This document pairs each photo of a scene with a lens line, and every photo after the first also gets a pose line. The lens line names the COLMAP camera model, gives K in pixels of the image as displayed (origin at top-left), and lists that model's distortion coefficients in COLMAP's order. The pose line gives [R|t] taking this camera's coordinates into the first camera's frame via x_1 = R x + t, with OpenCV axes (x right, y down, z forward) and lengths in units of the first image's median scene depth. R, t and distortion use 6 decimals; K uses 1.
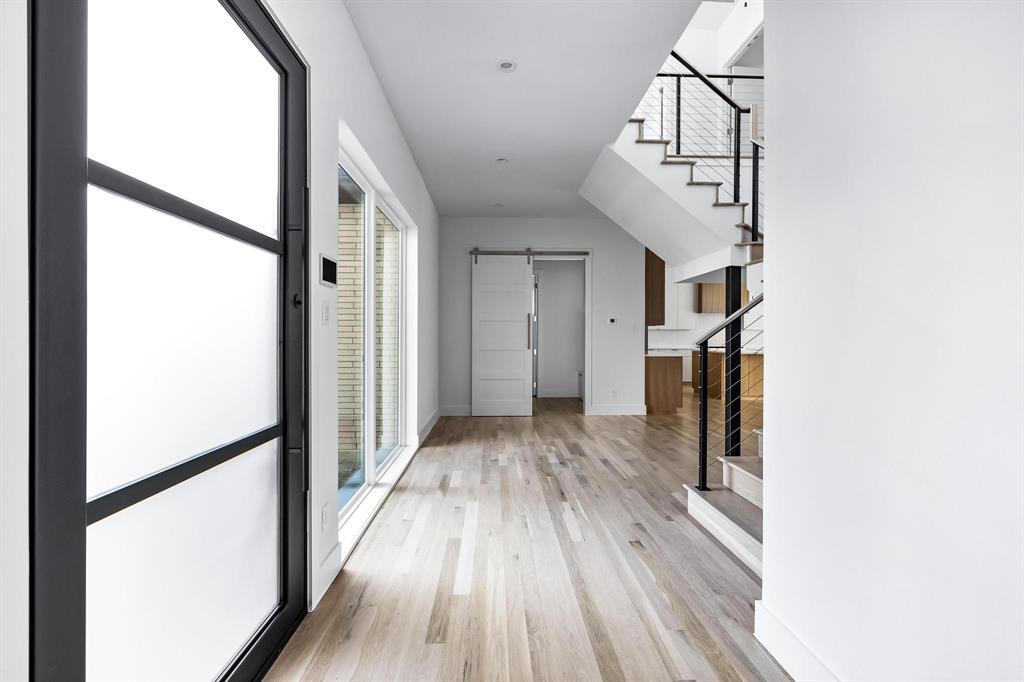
lens RADIAL K [[434.4, 0, 511.1], [0, 434.4, 339.8], [0, 0, 1]] dist [-0.000075, -0.000057]
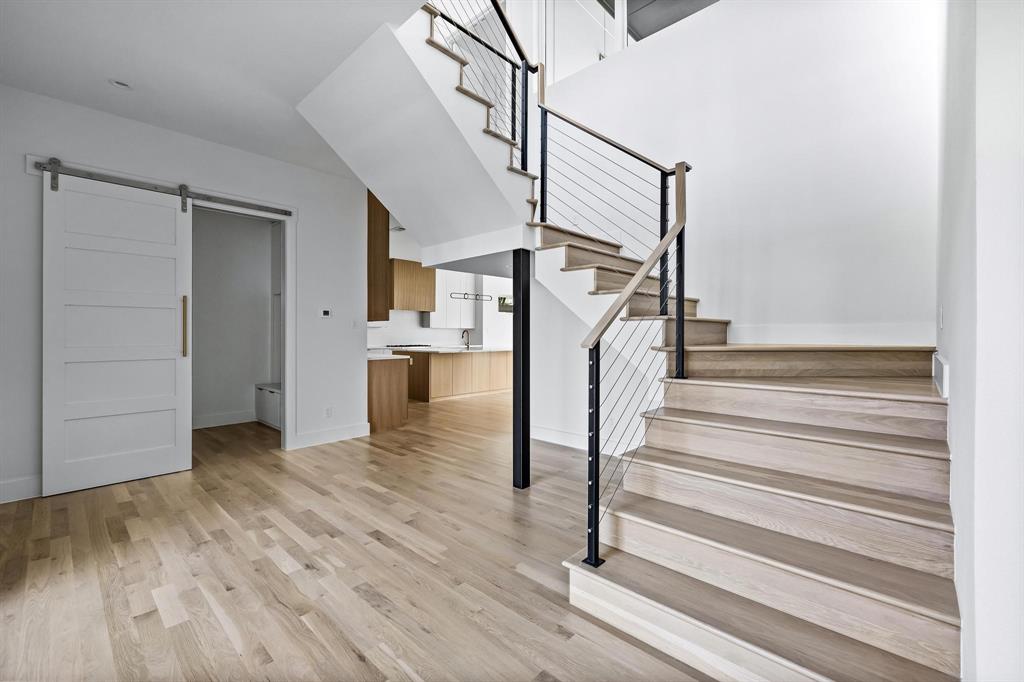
lens RADIAL K [[434.4, 0, 511.8], [0, 434.4, 332.8], [0, 0, 1]] dist [-0.000075, -0.000057]
pose [[0.716777, 0.000040, 0.697302, -0.078878], [0.007339, 0.999944, -0.007601, -0.003679], [-0.697264, 0.010566, 0.716737, 0.416000]]
